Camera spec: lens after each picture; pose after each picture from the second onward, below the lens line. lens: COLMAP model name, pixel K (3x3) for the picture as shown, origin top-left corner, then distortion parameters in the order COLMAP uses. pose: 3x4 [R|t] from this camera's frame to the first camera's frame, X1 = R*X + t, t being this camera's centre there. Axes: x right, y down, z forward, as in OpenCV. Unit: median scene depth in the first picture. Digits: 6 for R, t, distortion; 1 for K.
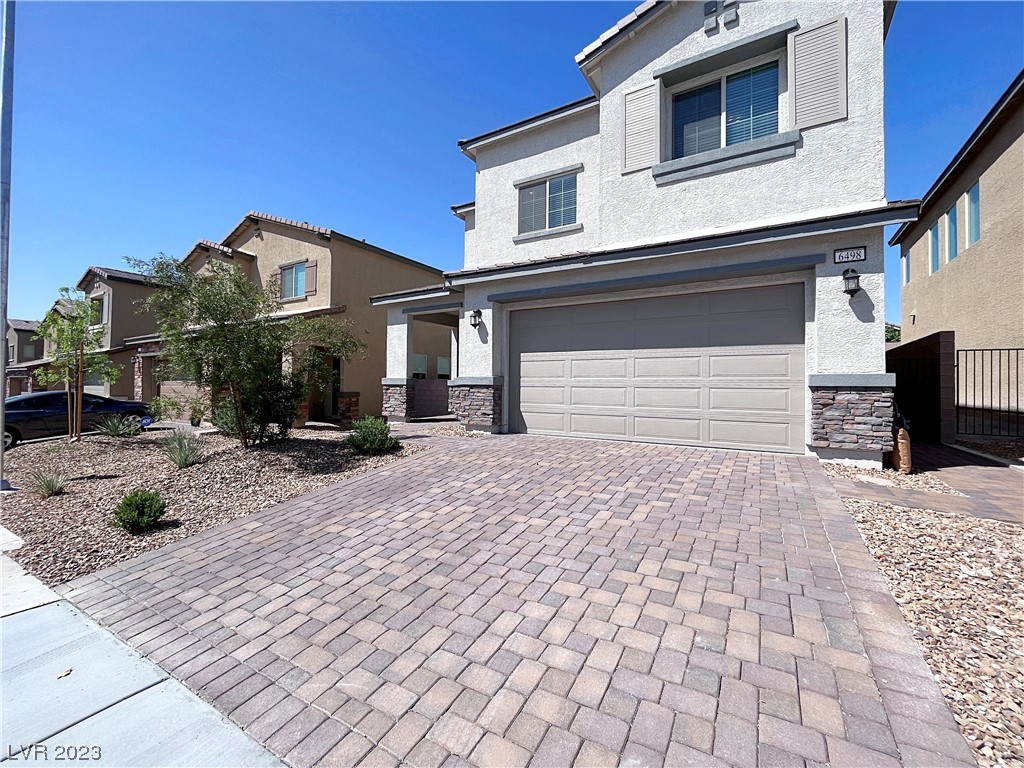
lens RADIAL K [[431.6, 0, 512.8], [0, 431.6, 379.4], [0, 0, 1]] dist [-0.002949, -0.000364]
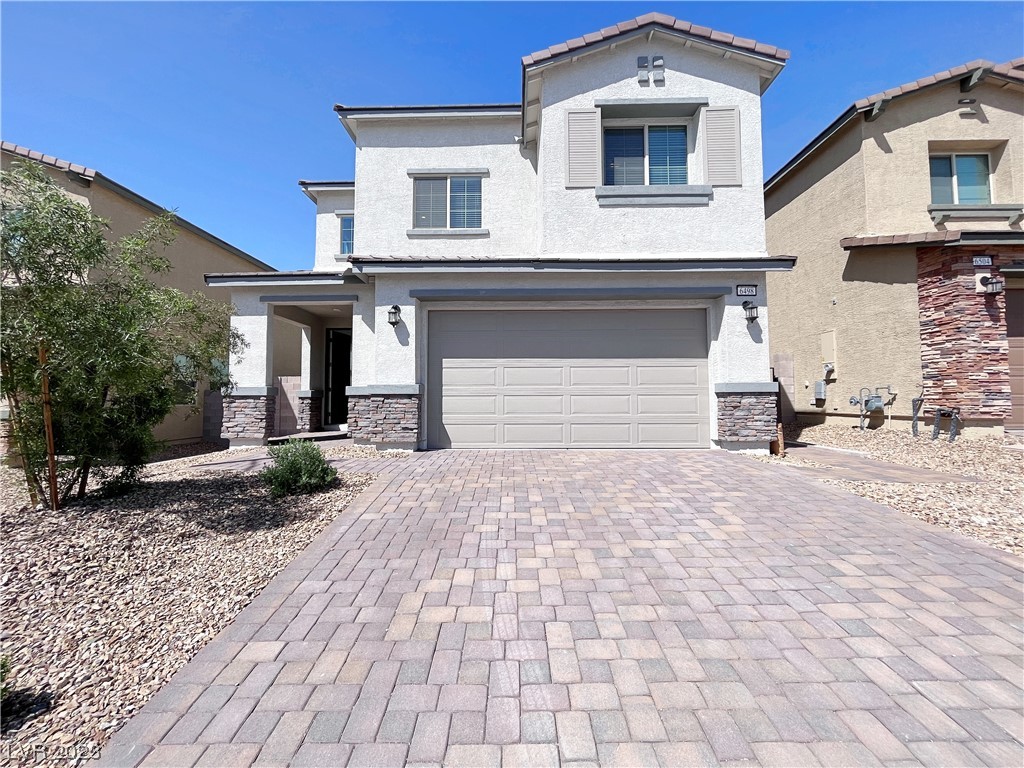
lens RADIAL K [[413.3, 0, 508.6], [0, 413.3, 379.9], [0, 0, 1]] dist [-0.004077, -0.000410]
pose [[0.864149, 0.012337, 0.503085, -0.355007], [0.002743, 0.999569, -0.029224, 0.010693], [-0.503229, 0.026634, 0.863743, 0.232985]]
